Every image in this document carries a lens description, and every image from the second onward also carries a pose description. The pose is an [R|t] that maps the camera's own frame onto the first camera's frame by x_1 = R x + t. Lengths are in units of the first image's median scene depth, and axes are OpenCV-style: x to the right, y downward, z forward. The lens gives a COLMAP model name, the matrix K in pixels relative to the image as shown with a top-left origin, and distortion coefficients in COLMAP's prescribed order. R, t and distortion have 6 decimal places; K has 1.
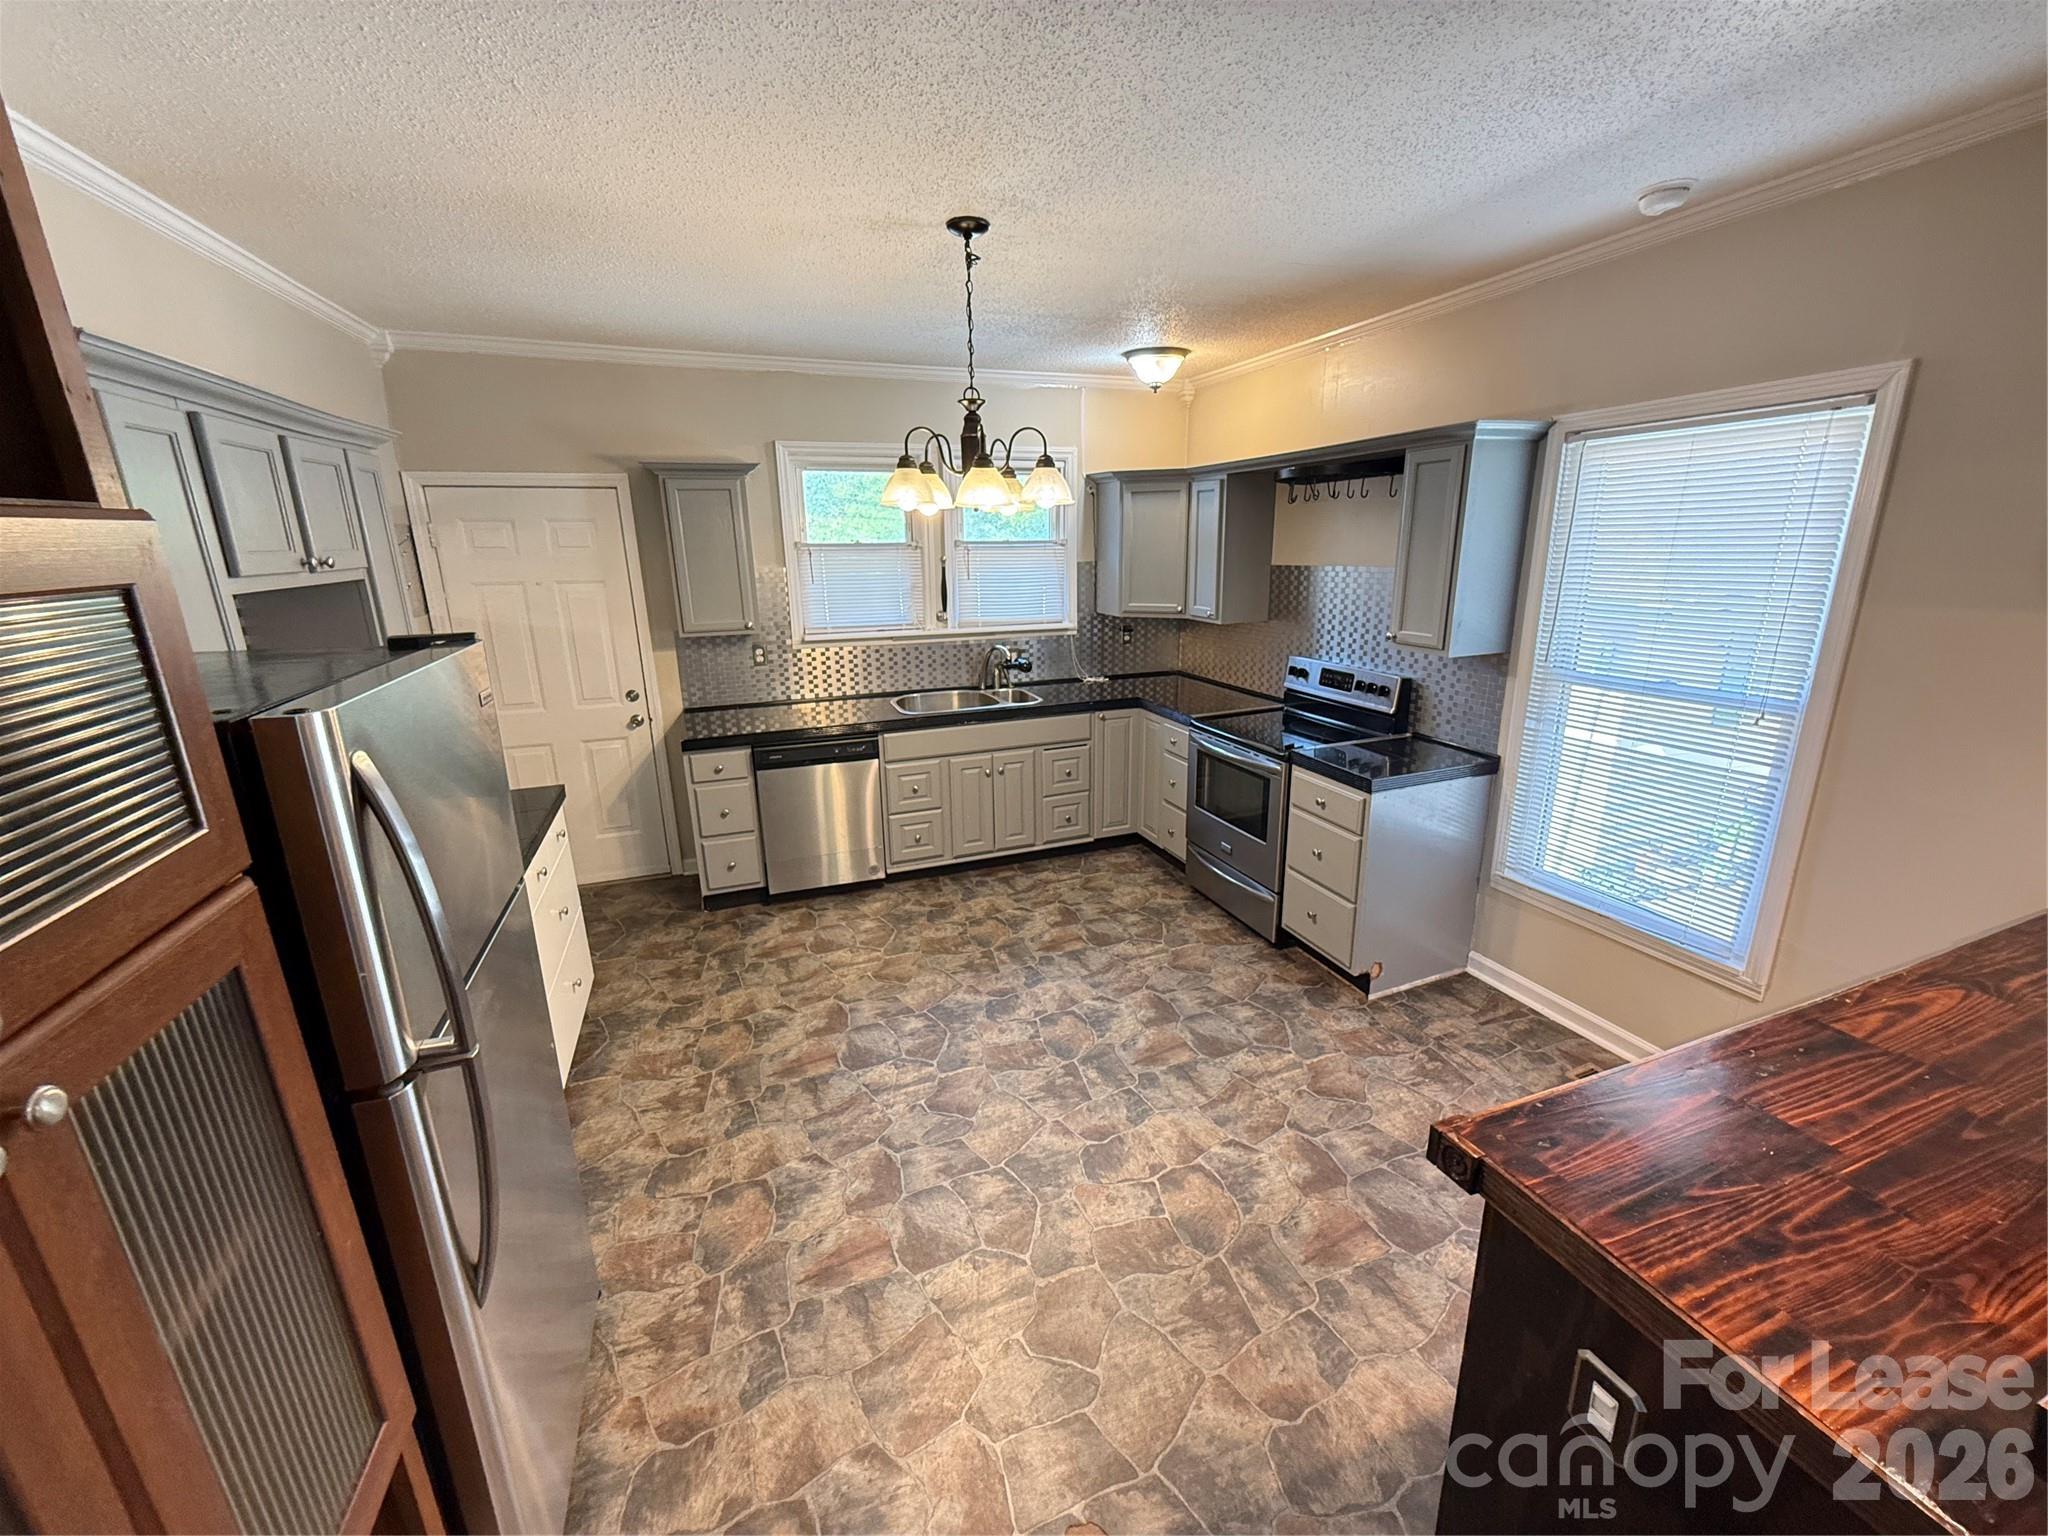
lens RADIAL K [[810.1, 0, 1019.2], [0, 810.1, 772.4], [0, 0, 1]] dist [0.000572, 0.000176]
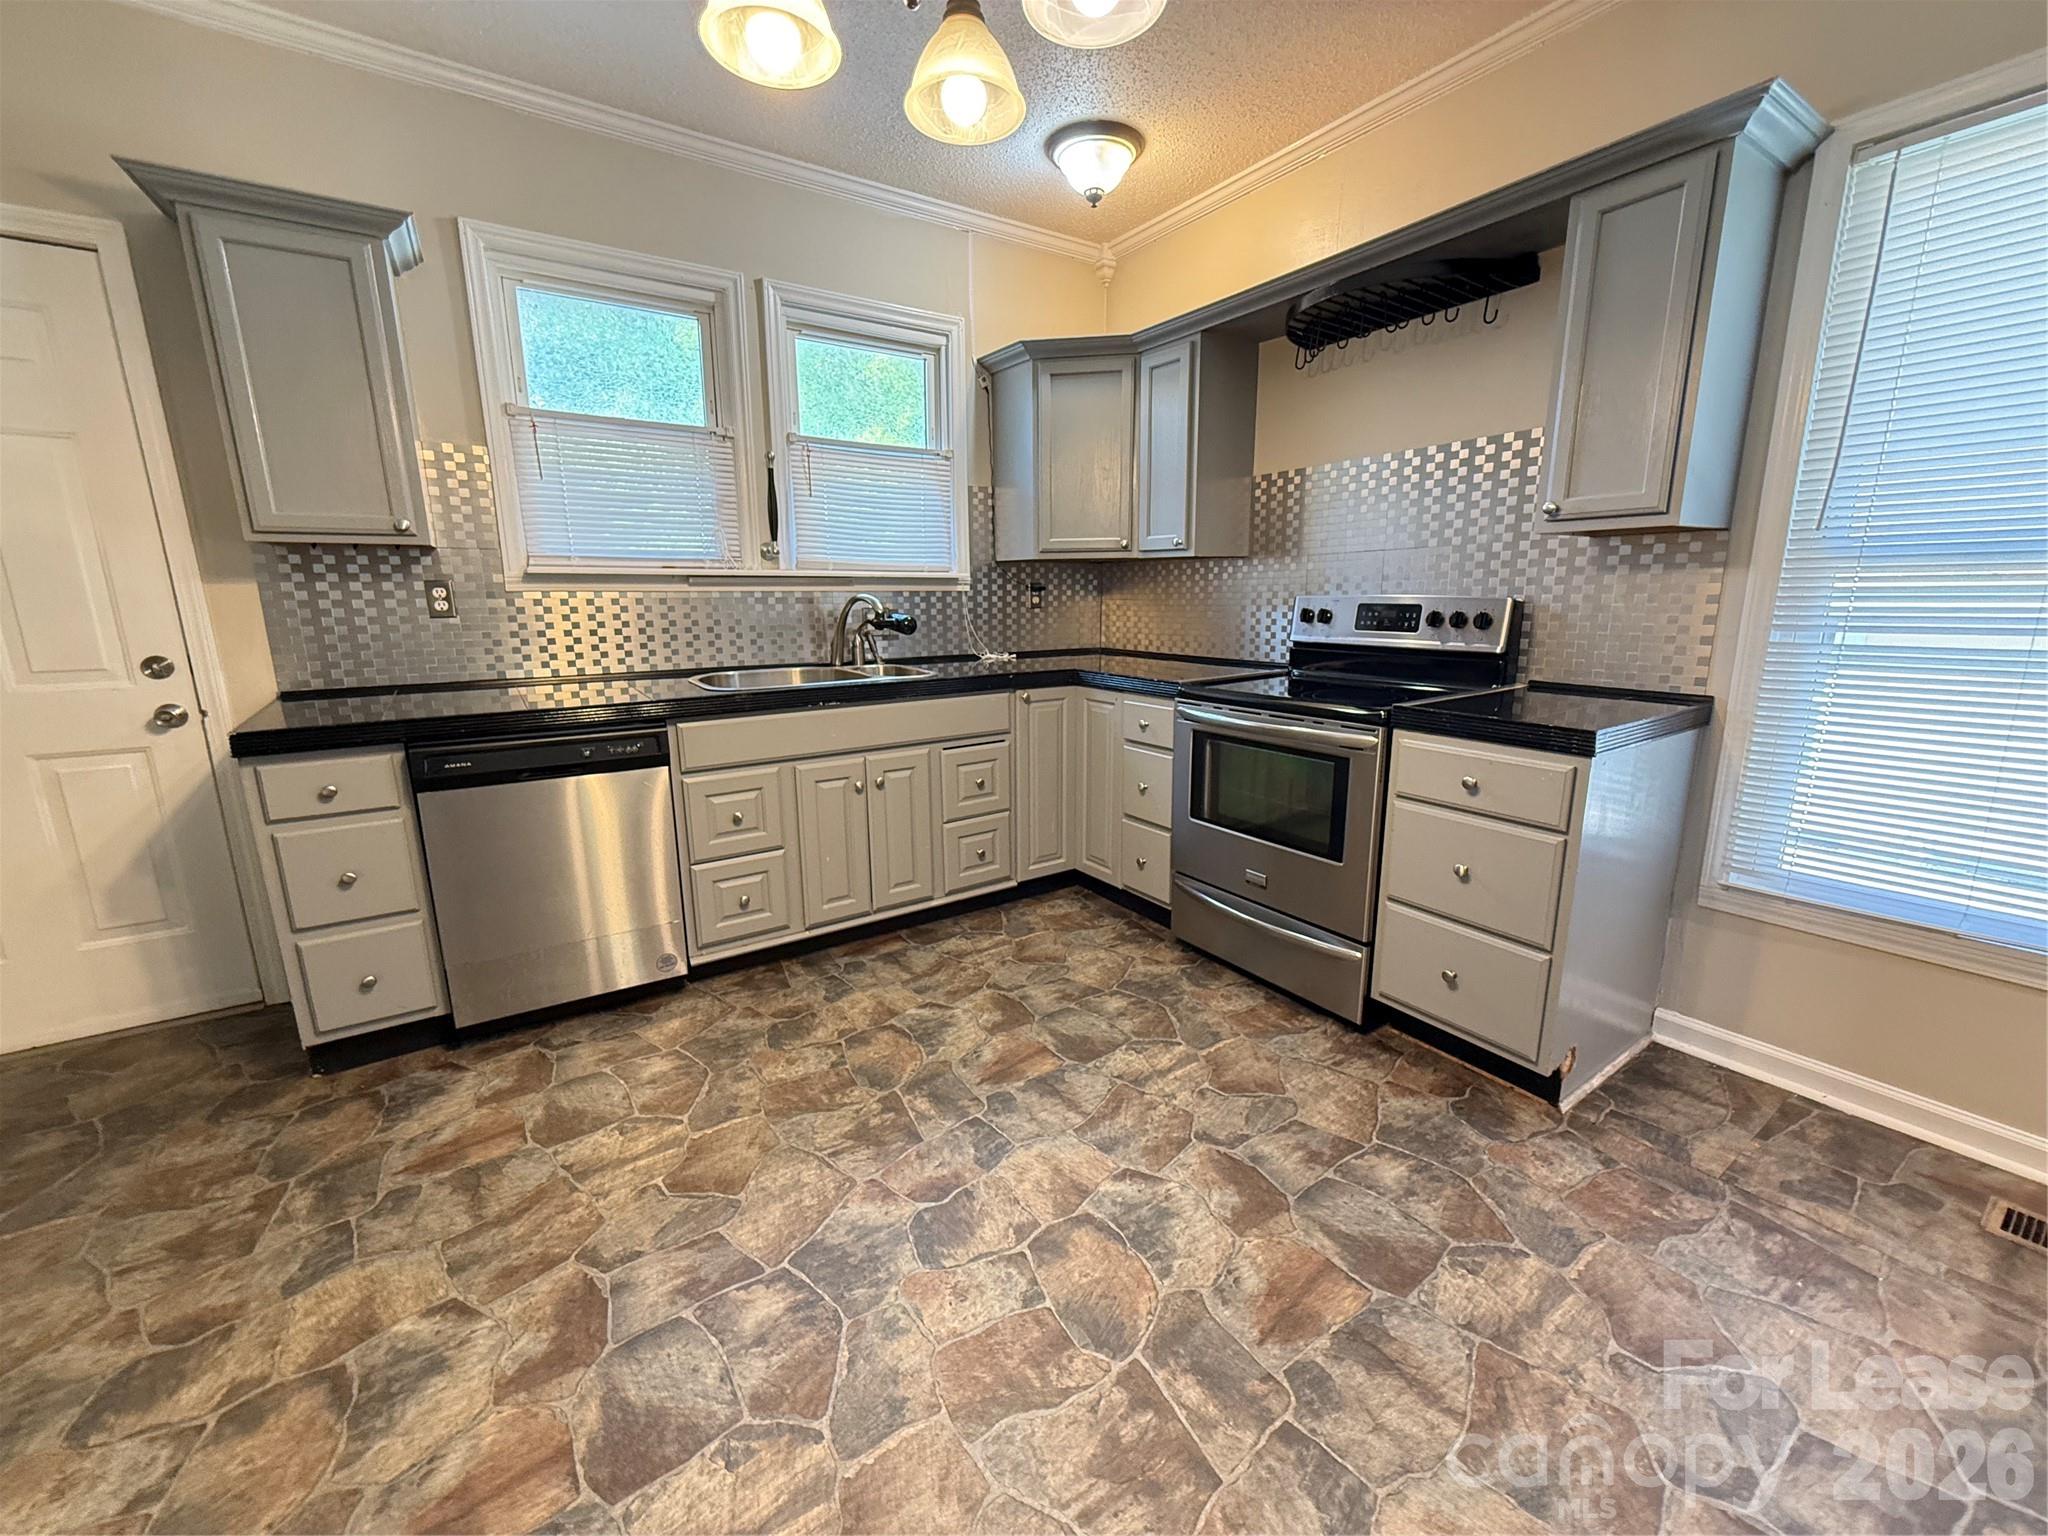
lens RADIAL K [[810.1, 0, 1019.6], [0, 810.1, 770.8], [0, 0, 1]] dist [0.000572, 0.000176]
pose [[0.972825, -0.040195, 0.228025, -0.063758], [0.055463, 0.996599, -0.060949, 0.035488], [-0.224800, 0.071939, 0.971746, 0.391979]]
